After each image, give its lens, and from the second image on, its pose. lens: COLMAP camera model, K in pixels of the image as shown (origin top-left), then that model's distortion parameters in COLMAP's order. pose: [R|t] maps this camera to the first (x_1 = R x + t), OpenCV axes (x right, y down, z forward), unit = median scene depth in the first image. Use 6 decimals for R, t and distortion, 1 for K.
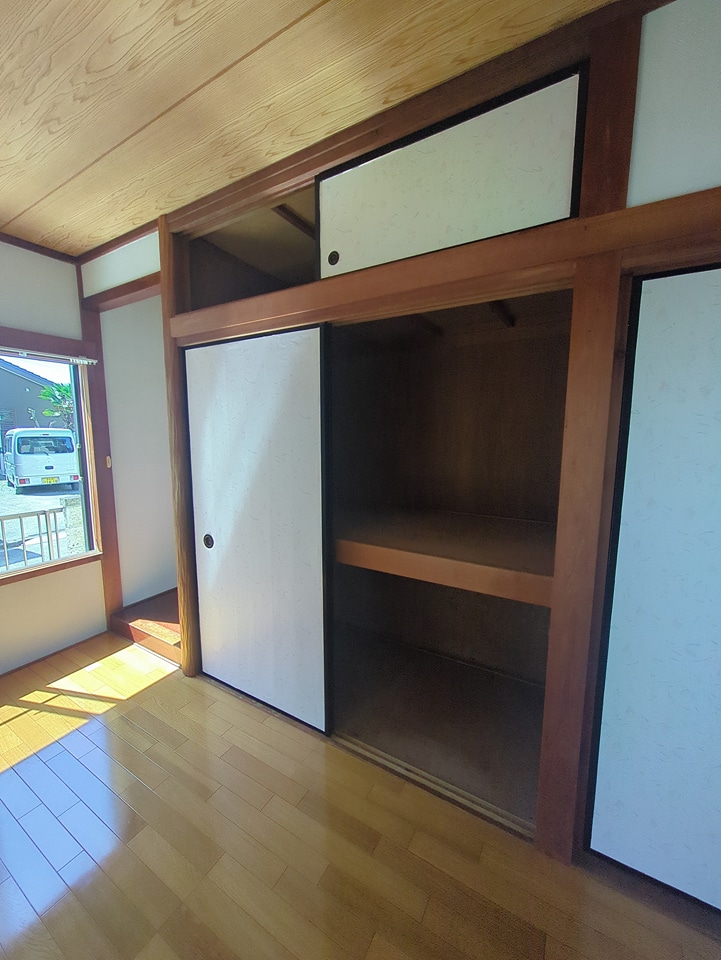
lens RADIAL K [[378.8, 0, 362.5], [0, 378.8, 481.1], [0, 0, 1]] dist [-0.001118, -0.000168]
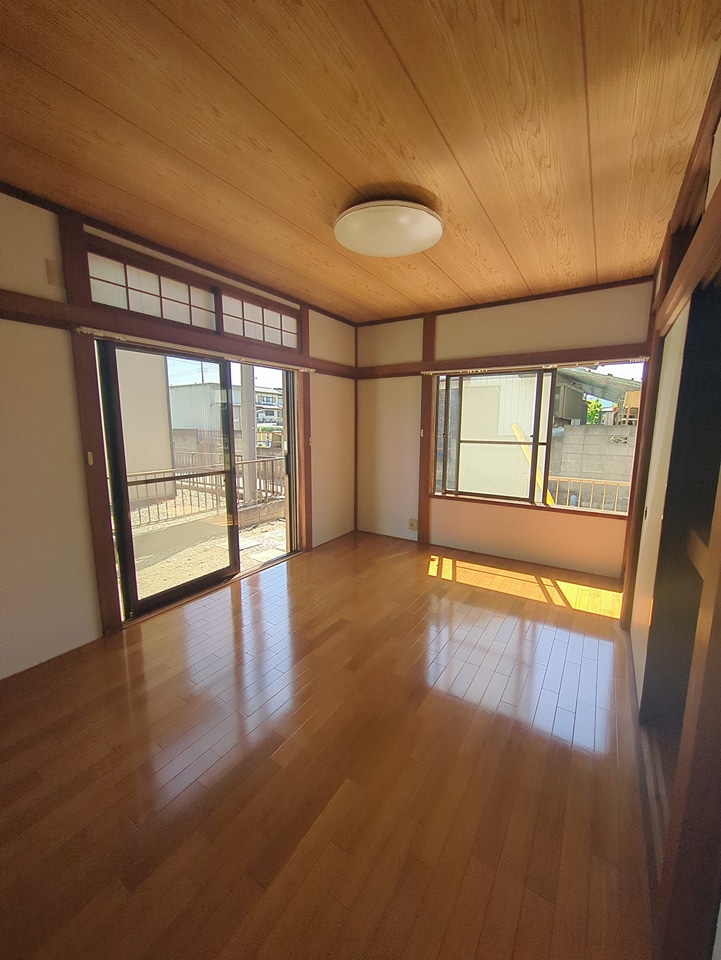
lens RADIAL K [[378.8, 0, 360.2], [0, 378.8, 479.8], [0, 0, 1]] dist [-0.001118, -0.000168]
pose [[-0.046925, 0.142583, -0.988670, 0.837386], [-0.130351, 0.980423, 0.147580, 0.013911], [0.990357, 0.135800, -0.027421, 0.234460]]
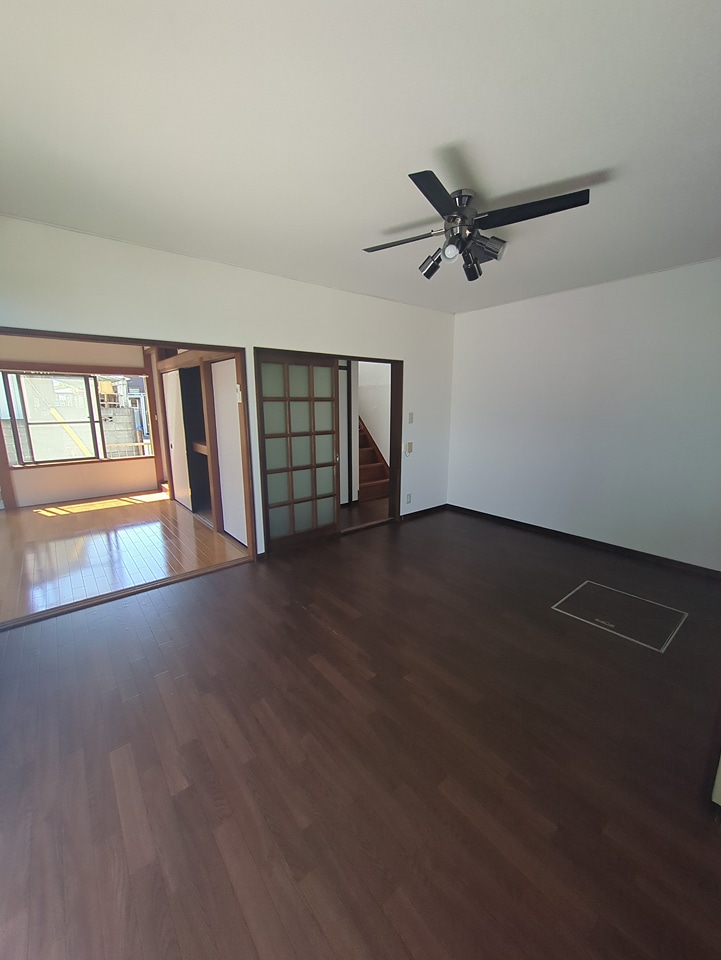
lens RADIAL K [[378.8, 0, 361.1], [0, 378.8, 473.5], [0, 0, 1]] dist [-0.001118, -0.000168]
pose [[0.938691, 0.054157, -0.340479, 2.097797], [-0.034469, 0.997379, 0.063614, 0.163662], [0.343031, -0.047978, 0.938098, -1.254354]]
